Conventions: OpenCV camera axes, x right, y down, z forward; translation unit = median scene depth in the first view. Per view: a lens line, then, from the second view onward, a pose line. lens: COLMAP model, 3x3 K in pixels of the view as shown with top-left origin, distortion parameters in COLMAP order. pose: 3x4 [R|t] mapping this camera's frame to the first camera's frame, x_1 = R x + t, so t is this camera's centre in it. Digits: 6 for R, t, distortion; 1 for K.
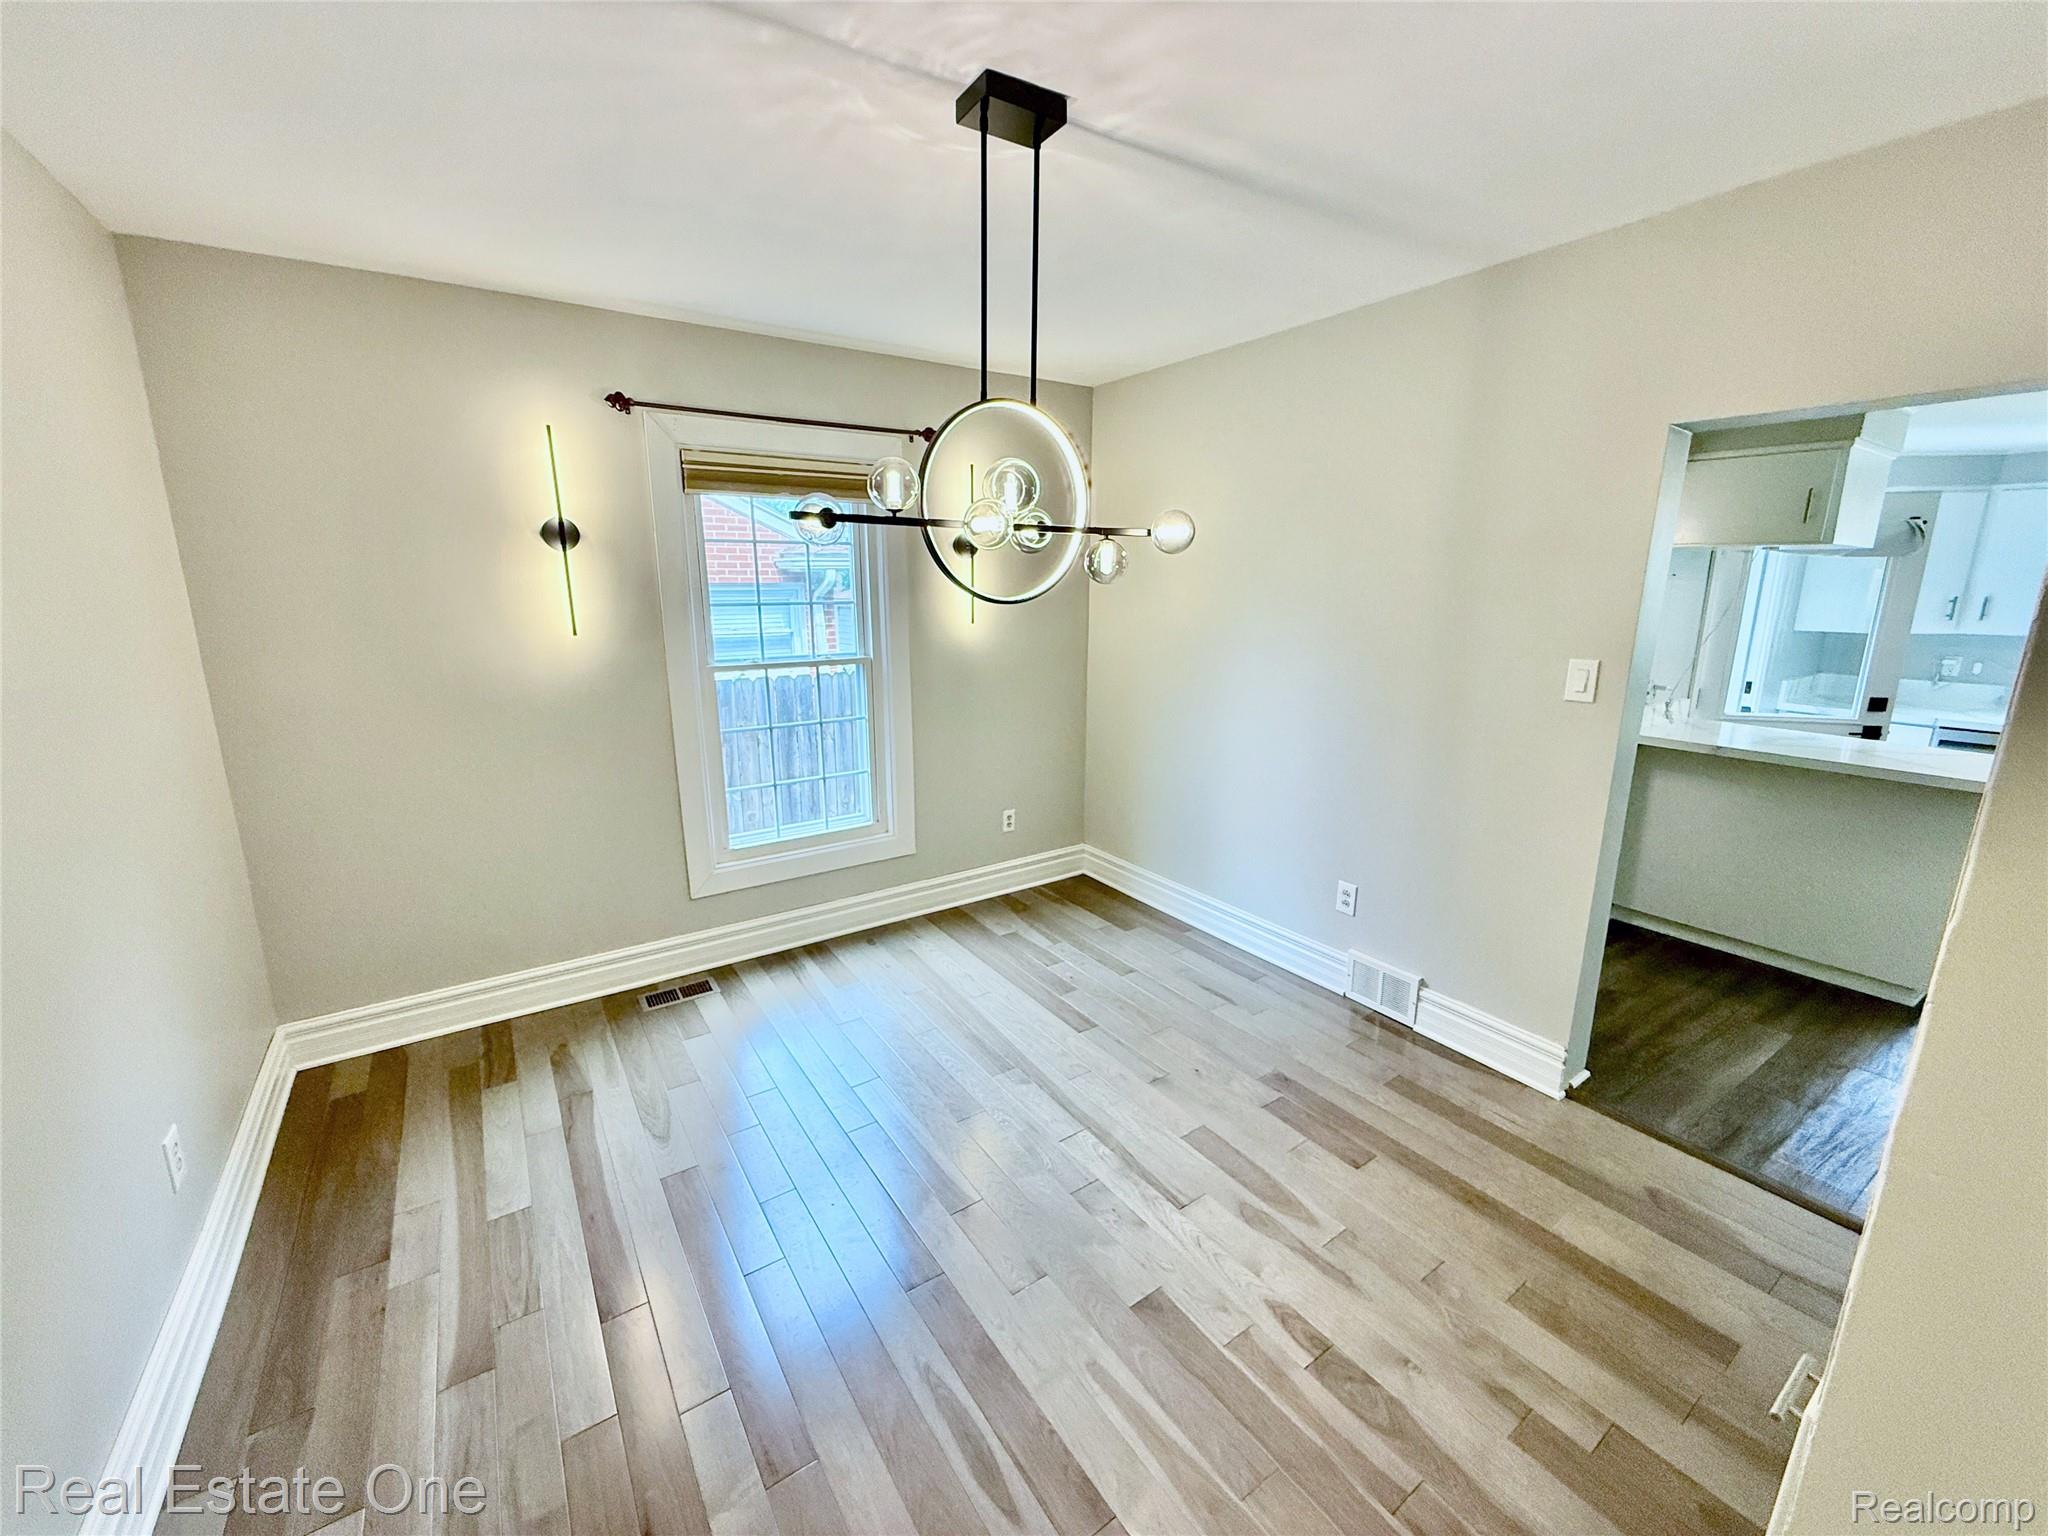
lens RADIAL K [[815.0, 0, 1016.9], [0, 815.0, 763.2], [0, 0, 1]] dist [-0.000134, 0.000272]
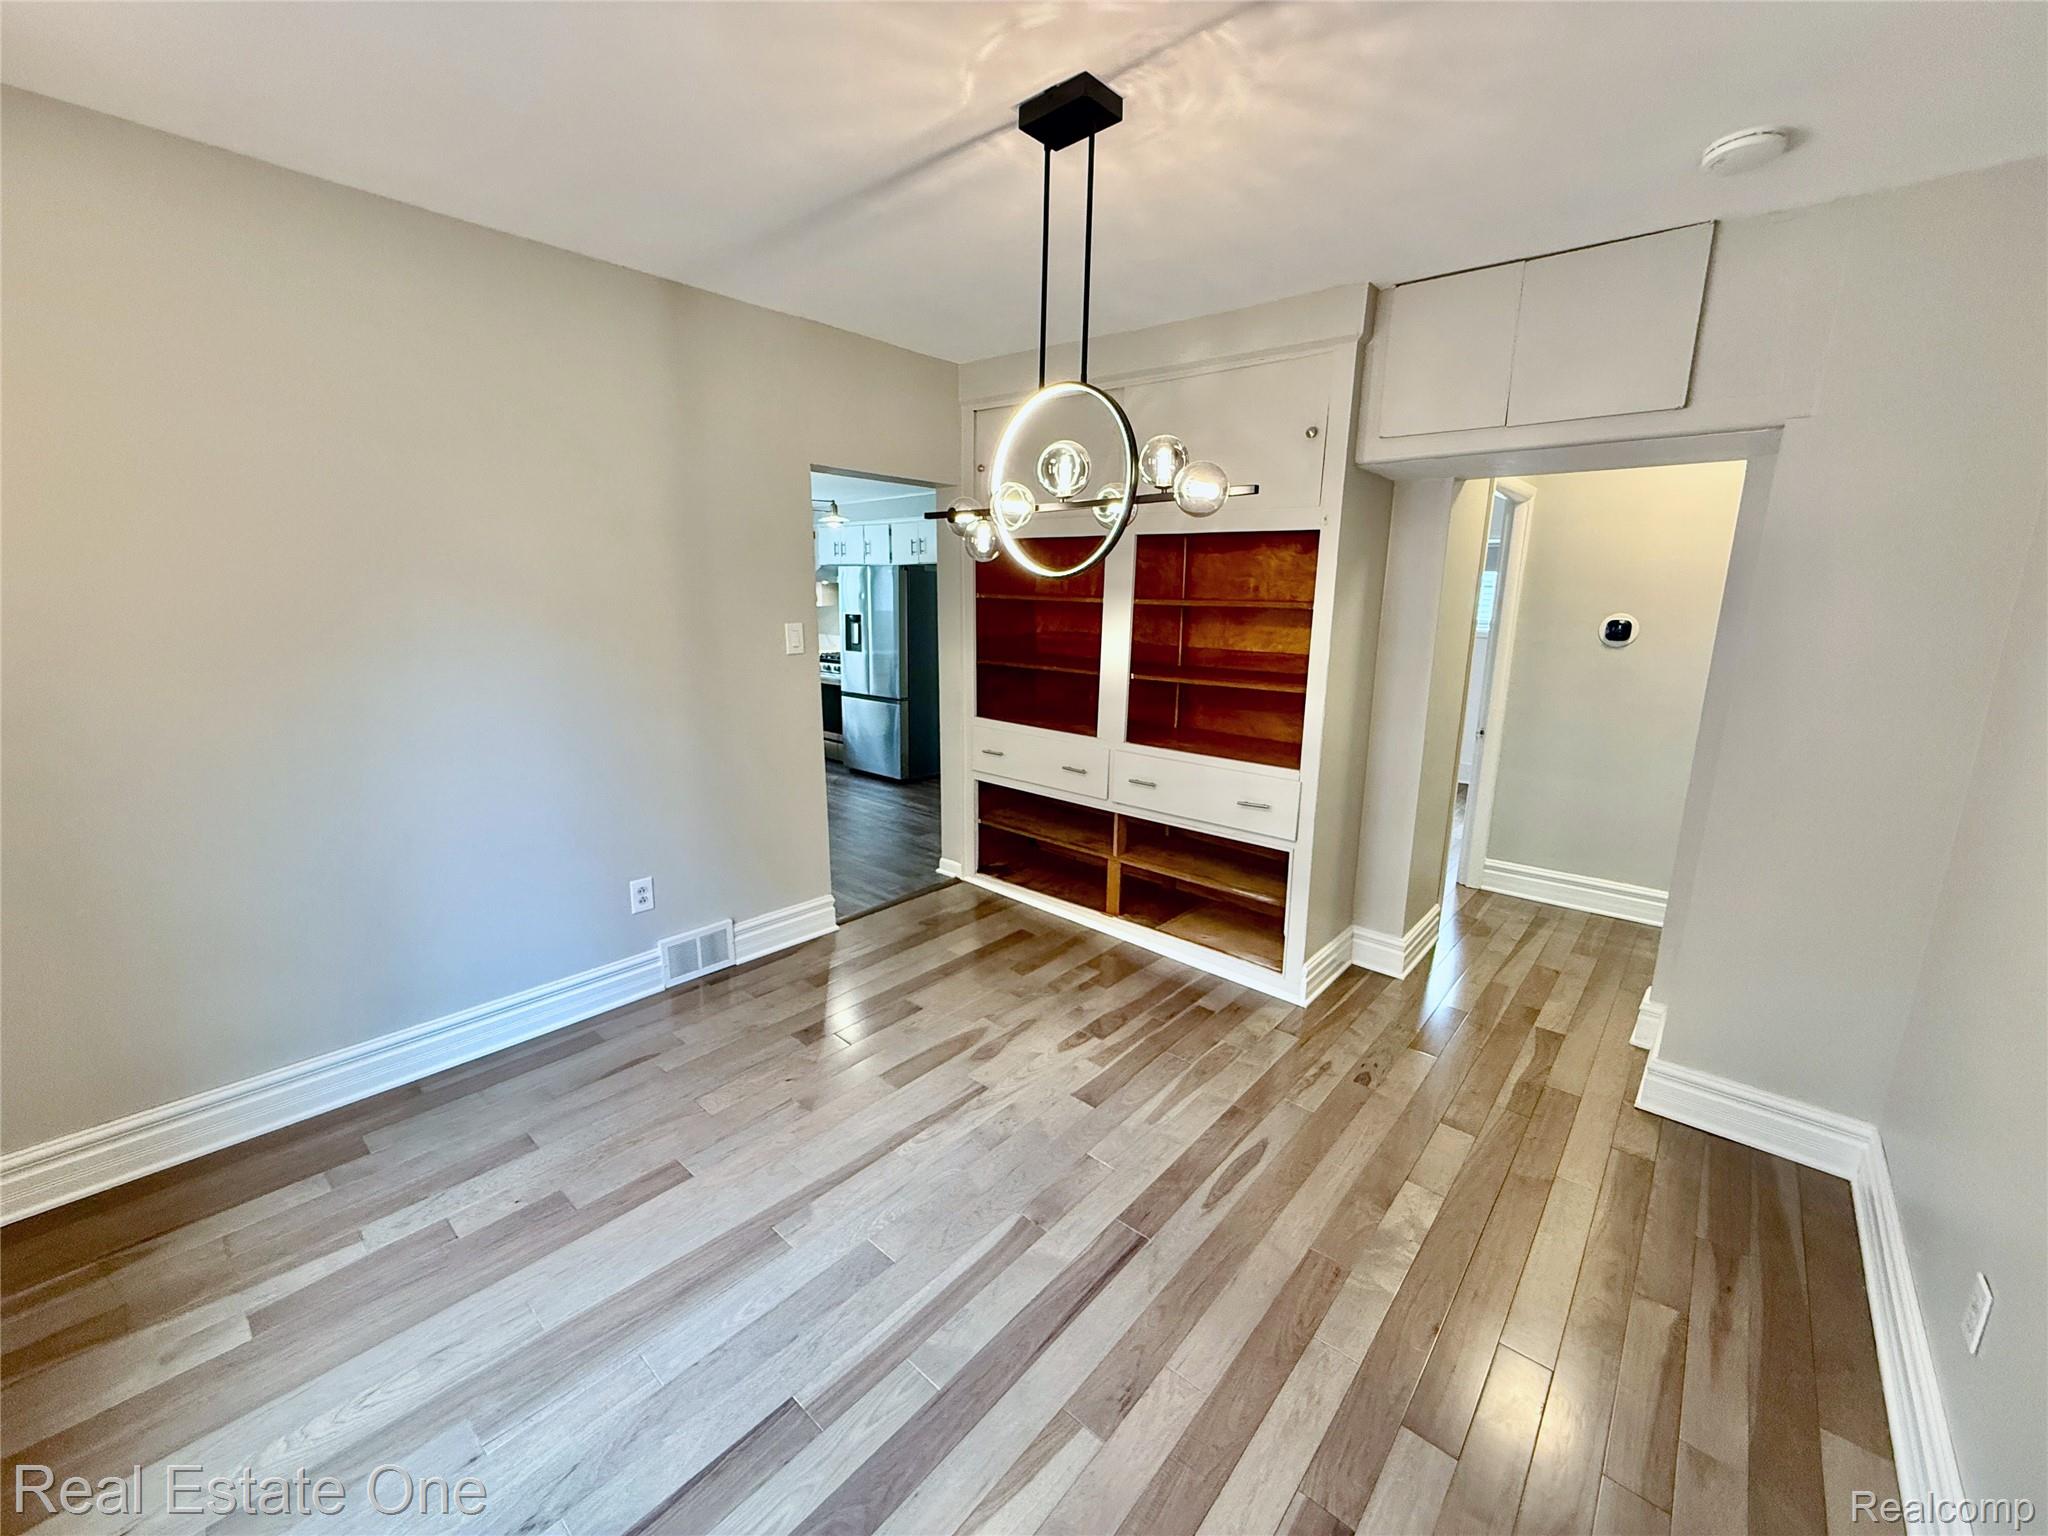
lens RADIAL K [[815.0, 0, 1027.0], [0, 815.0, 764.8], [0, 0, 1]] dist [-0.000134, 0.000272]
pose [[-0.260010, -0.209375, 0.942633, -0.891722], [0.194894, 0.944739, 0.263601, -0.218941], [-0.945733, 0.252252, -0.204835, 1.130106]]
